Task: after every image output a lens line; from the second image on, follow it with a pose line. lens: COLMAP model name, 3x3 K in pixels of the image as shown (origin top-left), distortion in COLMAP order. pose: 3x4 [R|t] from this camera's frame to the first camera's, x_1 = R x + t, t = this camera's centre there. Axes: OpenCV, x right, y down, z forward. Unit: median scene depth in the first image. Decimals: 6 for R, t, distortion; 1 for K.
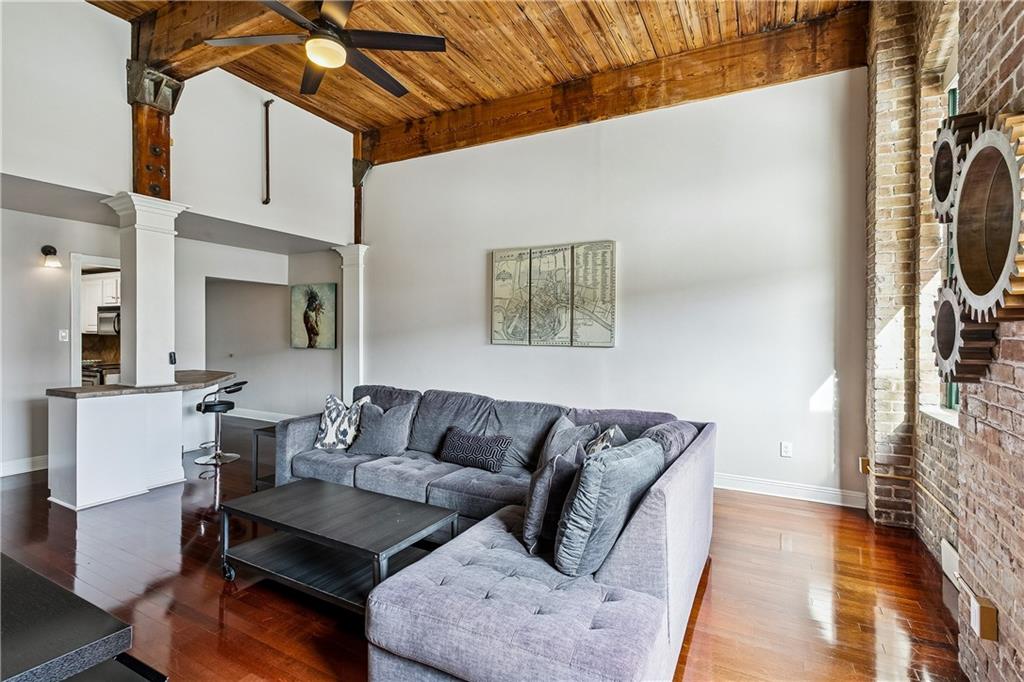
lens RADIAL K [[483.4, 0, 509.9], [0, 483.4, 336.7], [0, 0, 1]] dist [0.000780, 0.000508]
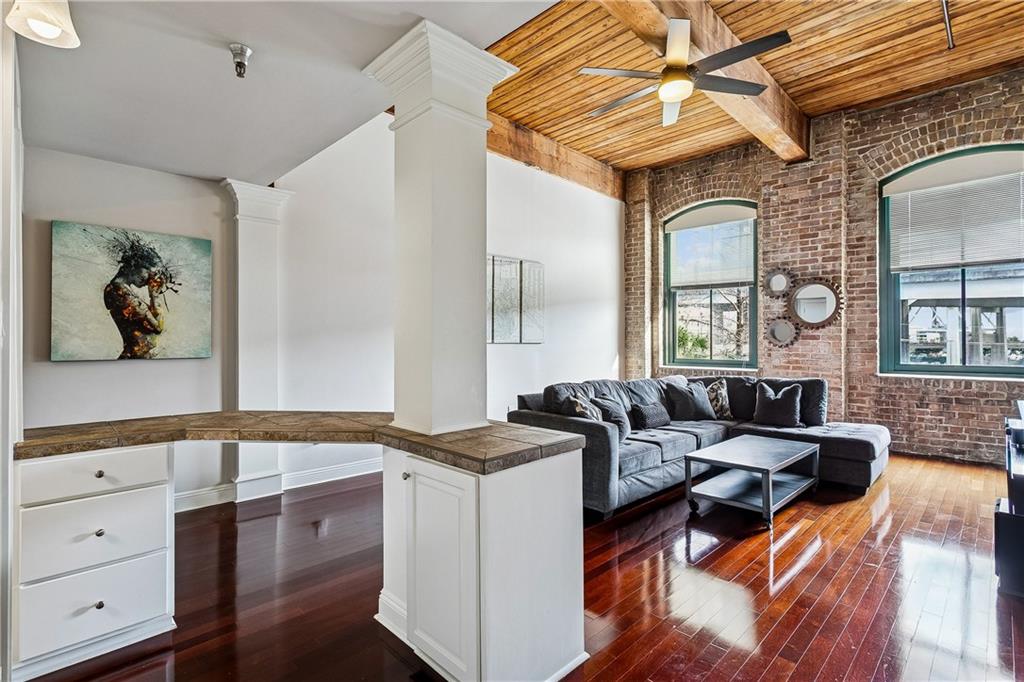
lens RADIAL K [[483.4, 0, 509.9], [0, 483.4, 336.7], [0, 0, 1]] dist [0.000780, 0.000508]
pose [[0.297559, 0.000059, 0.954703, -1.010459], [0.006897, 0.999974, -0.002212, 0.005164], [-0.954679, 0.007242, 0.297551, 0.644965]]
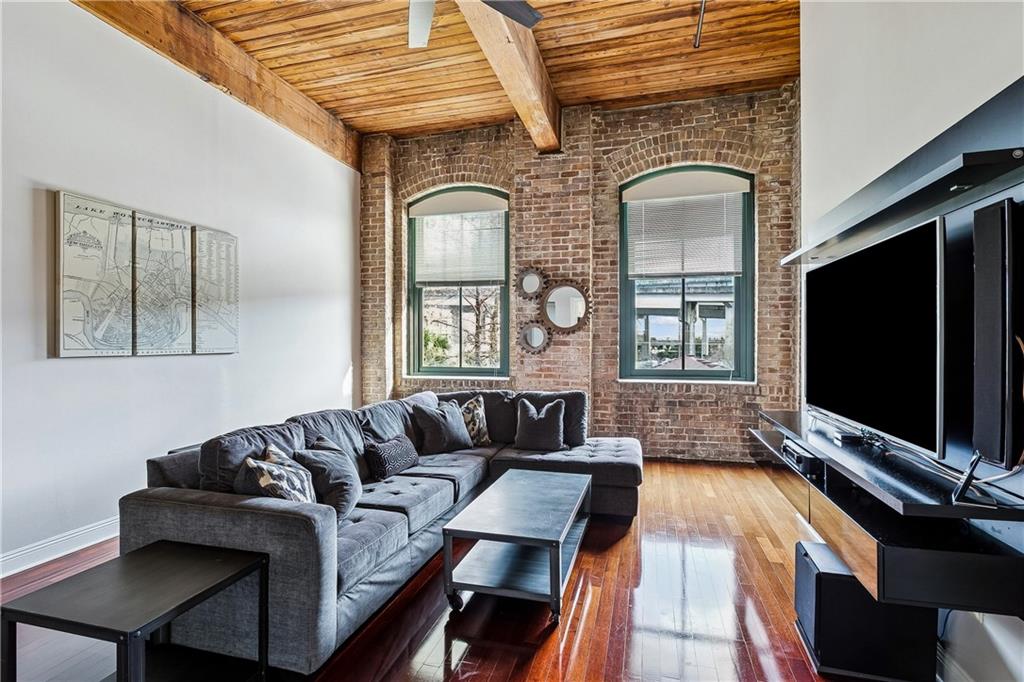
lens RADIAL K [[484.0, 0, 508.9], [0, 484.0, 343.2], [0, 0, 1]] dist [-0.000867, -0.000135]
pose [[-0.214822, -0.014533, 0.976545, -0.726942], [0.005300, 0.999857, 0.016046, -0.008324], [-0.976639, 0.008622, -0.214714, 0.649204]]
